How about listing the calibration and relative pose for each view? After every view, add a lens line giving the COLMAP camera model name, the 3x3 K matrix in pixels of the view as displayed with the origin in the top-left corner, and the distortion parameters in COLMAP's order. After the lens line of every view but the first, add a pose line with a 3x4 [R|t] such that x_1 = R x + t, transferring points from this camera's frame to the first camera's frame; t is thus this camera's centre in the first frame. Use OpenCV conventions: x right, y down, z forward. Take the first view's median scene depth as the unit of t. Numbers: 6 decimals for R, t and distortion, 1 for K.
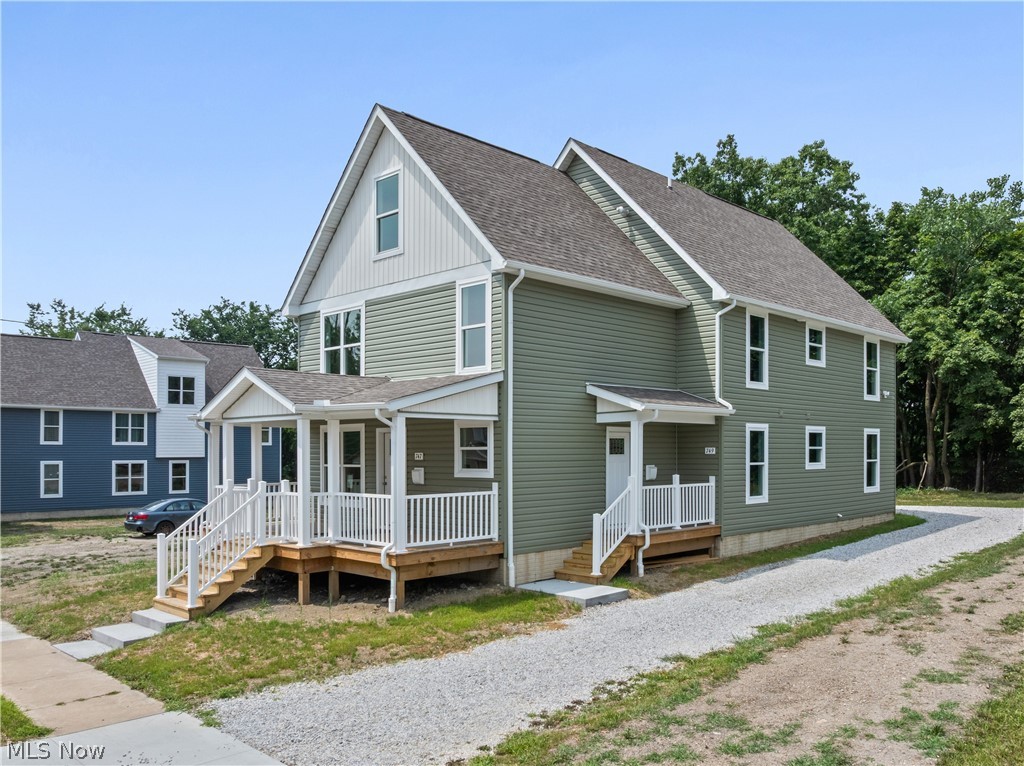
lens RADIAL K [[842.6, 0, 561.8], [0, 842.6, 443.8], [0, 0, 1]] dist [-0.037049, 0.004664]
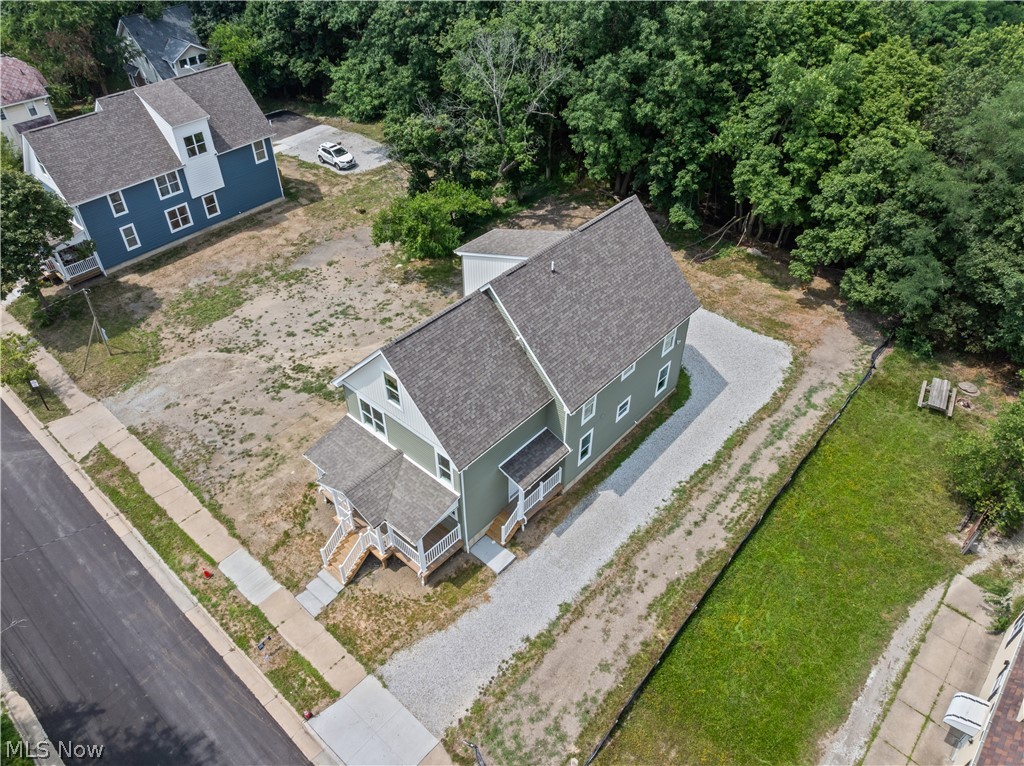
lens RADIAL K [[724.5, 0, 513.1], [0, 724.5, 381.0], [0, 0, 1]] dist [-0.035087, -0.004010]
pose [[0.999825, -0.011220, 0.014967, 0.034320], [-0.001347, 0.754861, 0.655883, -1.207734], [-0.018657, -0.655789, 0.754714, -0.193356]]
